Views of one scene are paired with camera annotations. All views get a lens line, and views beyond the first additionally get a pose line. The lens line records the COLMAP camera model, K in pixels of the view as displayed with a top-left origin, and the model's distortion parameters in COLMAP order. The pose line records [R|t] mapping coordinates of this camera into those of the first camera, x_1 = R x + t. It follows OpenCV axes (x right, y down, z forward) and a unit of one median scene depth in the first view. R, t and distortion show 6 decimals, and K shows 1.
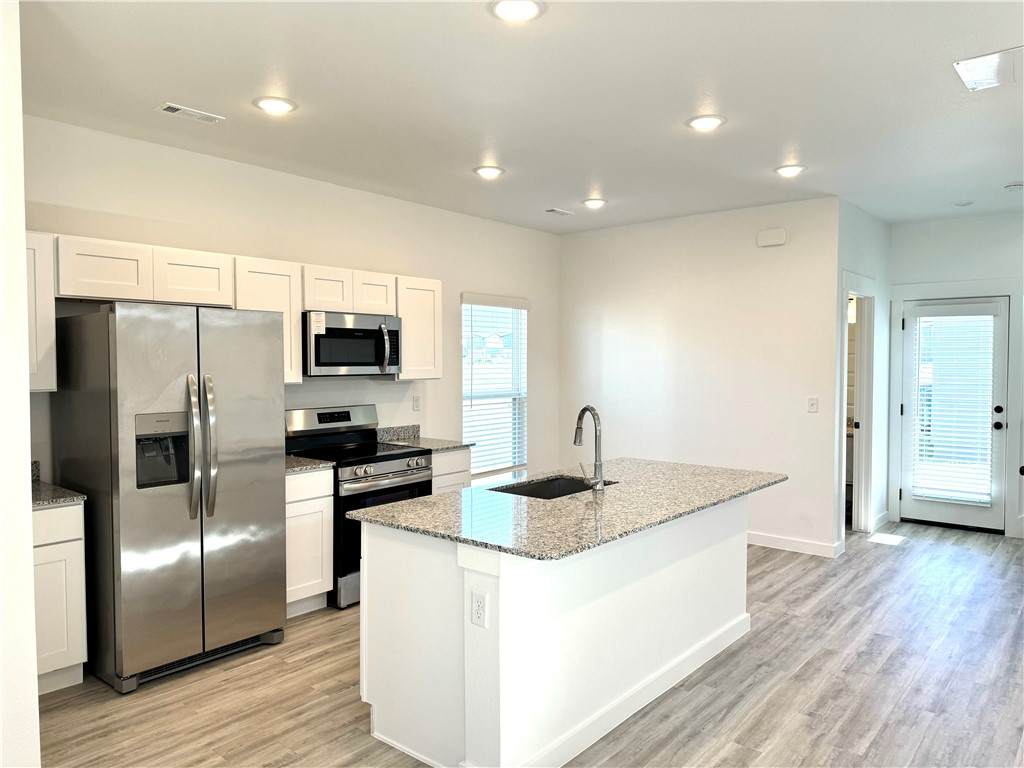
lens RADIAL K [[714.1, 0, 515.6], [0, 714.1, 380.7], [0, 0, 1]] dist [0.011773, -0.009213]
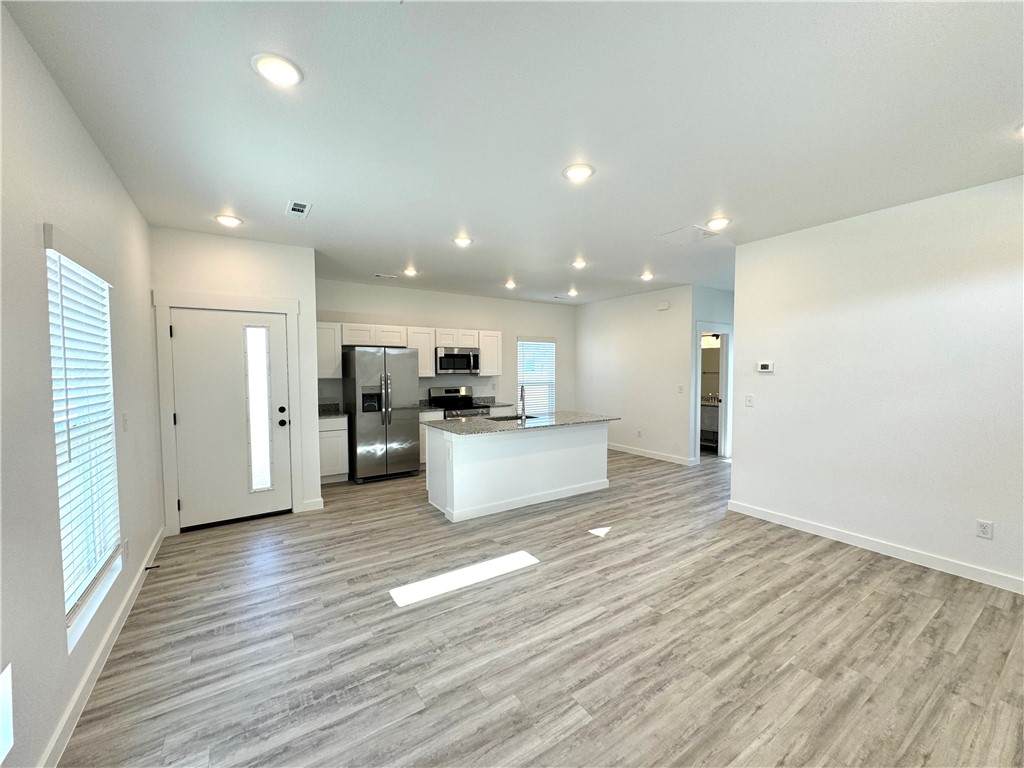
lens RADIAL K [[405.0, 0, 510.9], [0, 405.0, 382.6], [0, 0, 1]] dist [-0.002775, 0.000553]
pose [[0.957905, 0.005978, -0.287024, 0.352857], [-0.003905, 0.999962, 0.007796, 0.011948], [0.287060, -0.006347, 0.957892, -0.262443]]
